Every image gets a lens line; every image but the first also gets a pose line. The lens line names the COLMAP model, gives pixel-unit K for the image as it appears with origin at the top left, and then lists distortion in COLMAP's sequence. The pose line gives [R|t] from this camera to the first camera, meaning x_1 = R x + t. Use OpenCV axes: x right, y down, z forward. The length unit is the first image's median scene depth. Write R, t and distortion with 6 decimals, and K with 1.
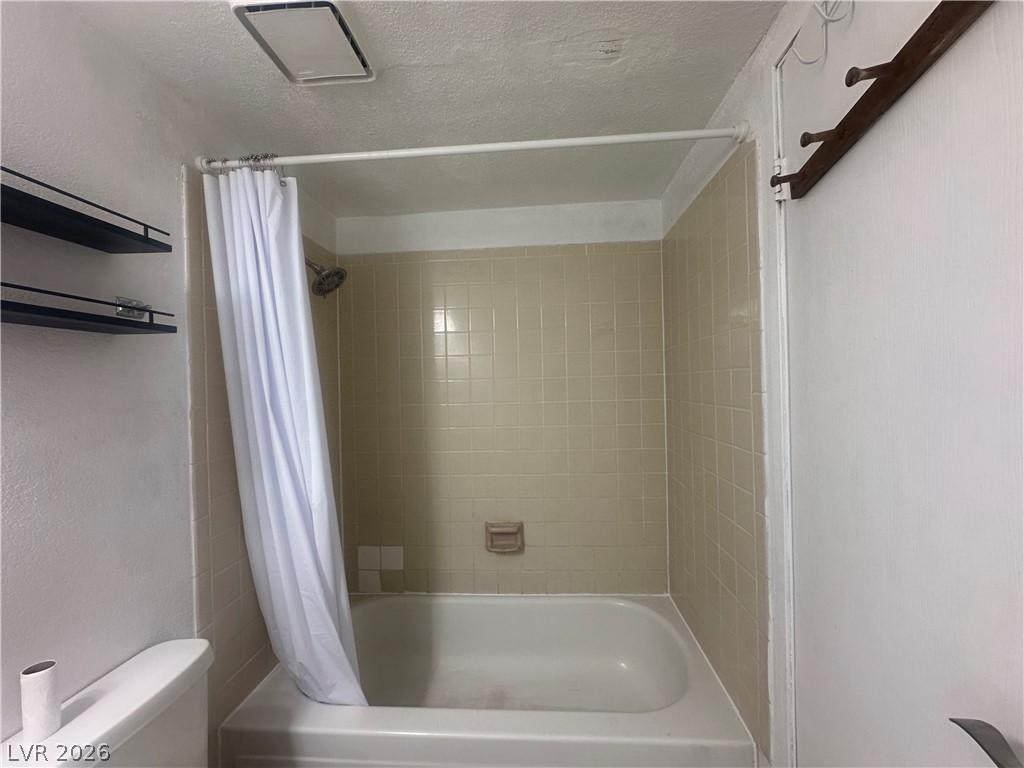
lens RADIAL K [[408.7, 0, 512.0], [0, 408.7, 384.0], [0, 0, 1]] dist [-0.001022, -0.000010]
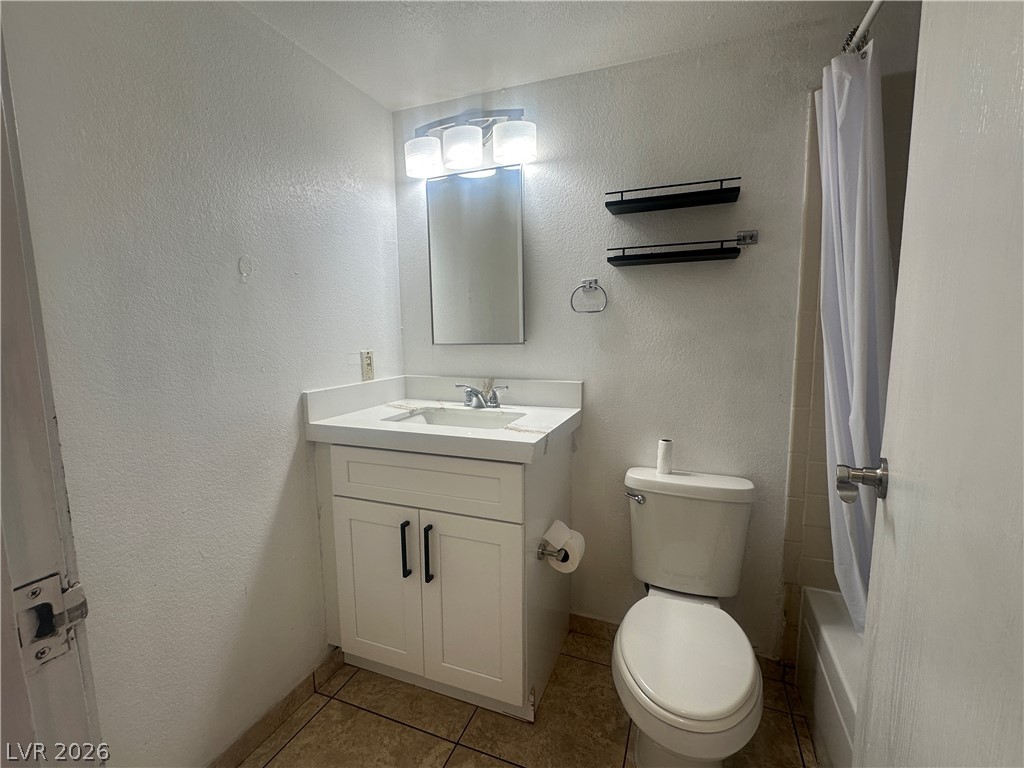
lens RADIAL K [[451.6, 0, 512.0], [0, 451.6, 384.0], [0, 0, 1]] dist [0.000839, 0.000168]
pose [[-0.308520, 0.149580, -0.939383, 0.726719], [0.020519, 0.988375, 0.150642, 0.051259], [0.950996, 0.027201, -0.308003, 0.630064]]
